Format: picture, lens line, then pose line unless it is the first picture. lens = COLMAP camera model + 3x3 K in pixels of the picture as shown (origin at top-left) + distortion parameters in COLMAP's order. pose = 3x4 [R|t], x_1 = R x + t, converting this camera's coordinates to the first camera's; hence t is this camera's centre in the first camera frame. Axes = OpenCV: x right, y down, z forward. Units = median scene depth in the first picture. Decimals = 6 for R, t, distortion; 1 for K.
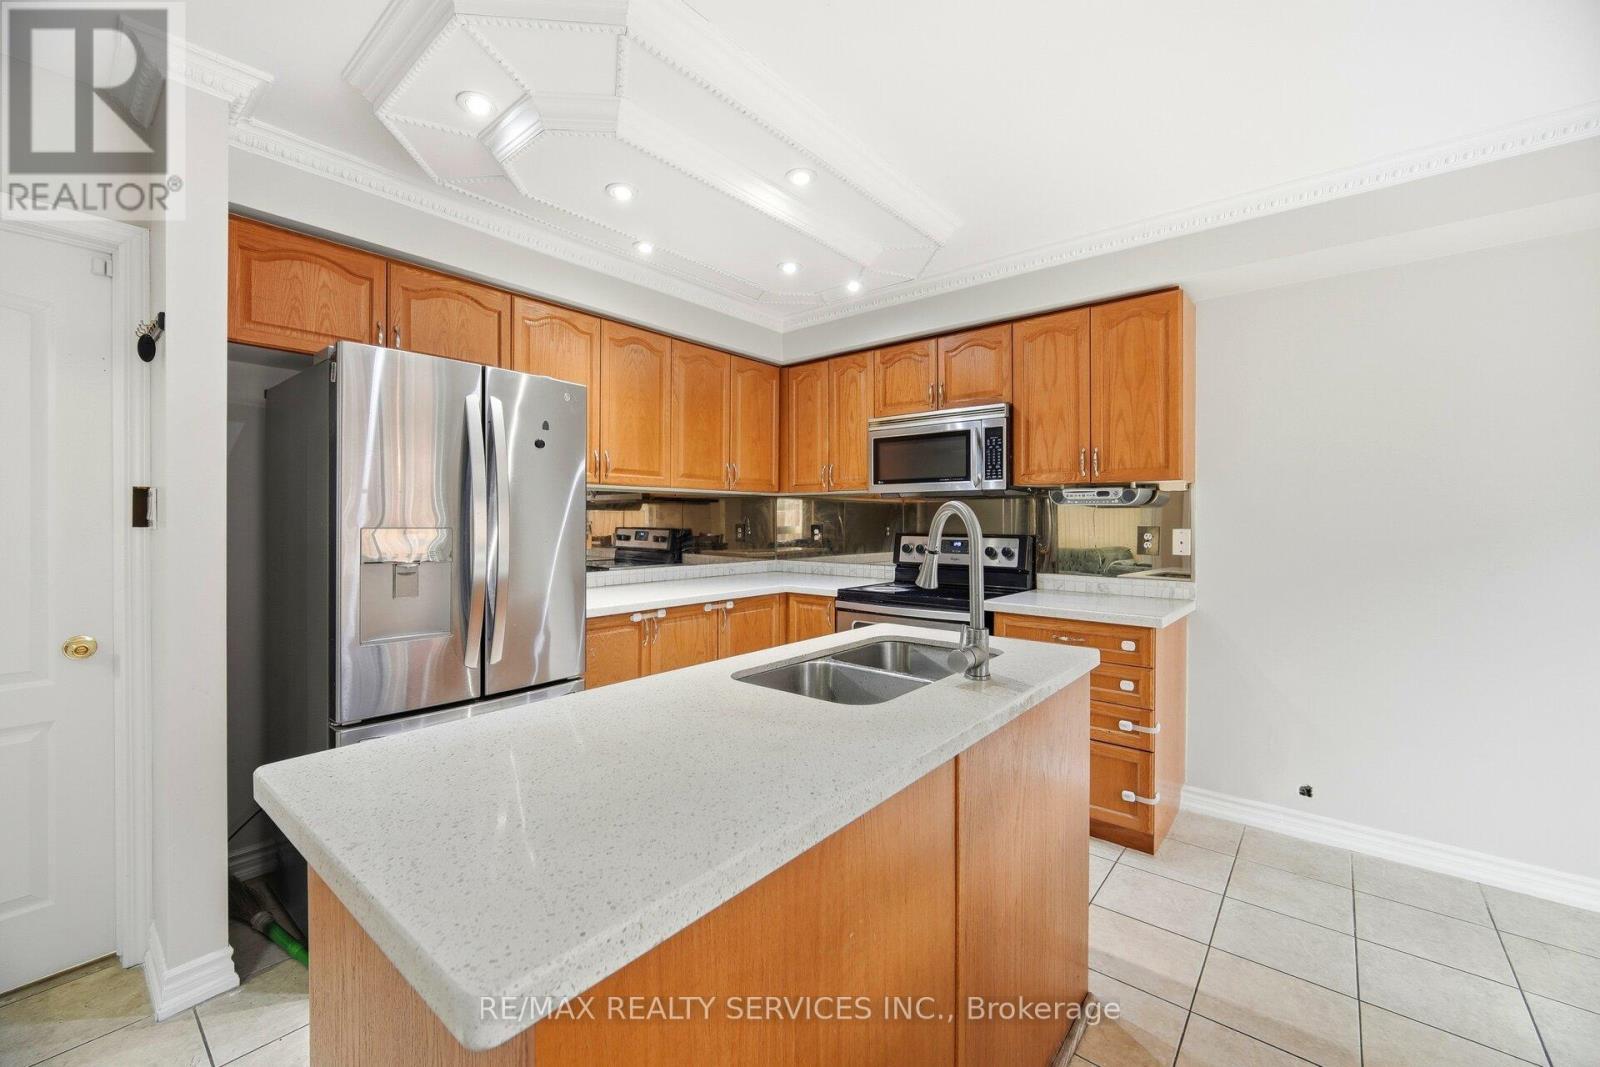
lens RADIAL K [[643.1, 0, 786.6], [0, 643.1, 522.5], [0, 0, 1]] dist [-0.002863, -0.000210]
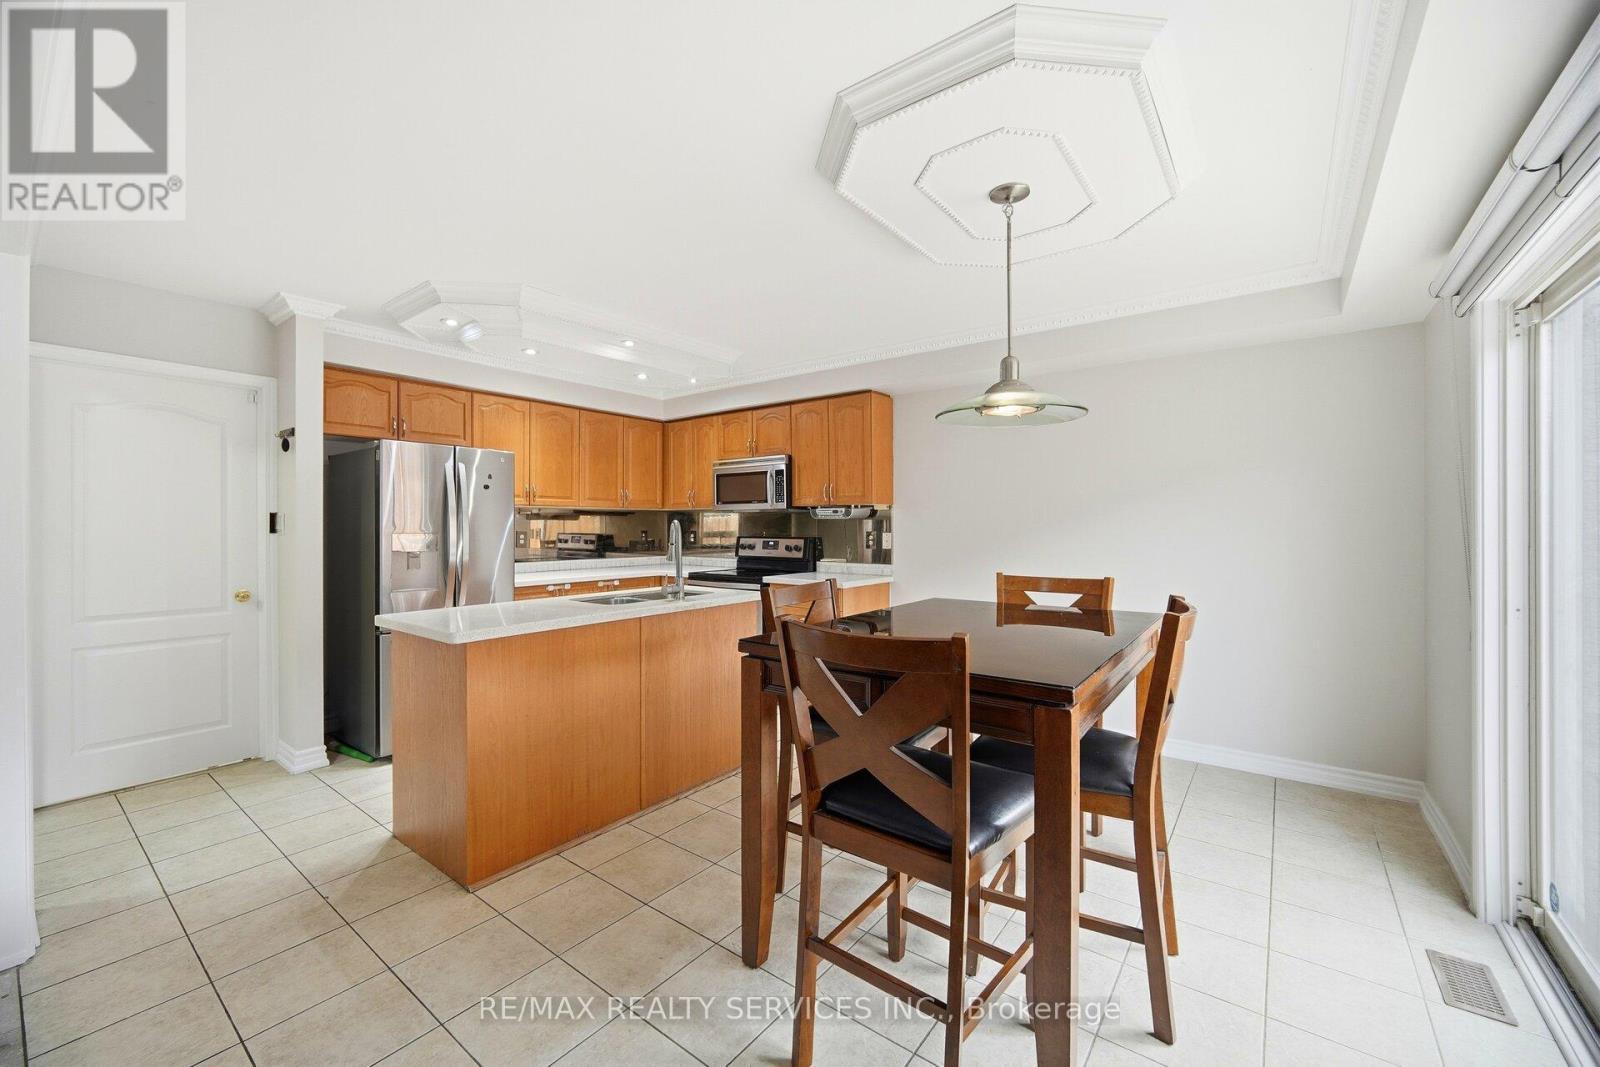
lens RADIAL K [[639.3, 0, 785.4], [0, 639.3, 527.5], [0, 0, 1]] dist [-0.000332, -0.000193]
pose [[0.999298, -0.002919, 0.037361, 0.277598], [0.002961, 0.999995, -0.001083, -0.002360], [-0.037358, 0.001193, 0.999301, -0.591995]]
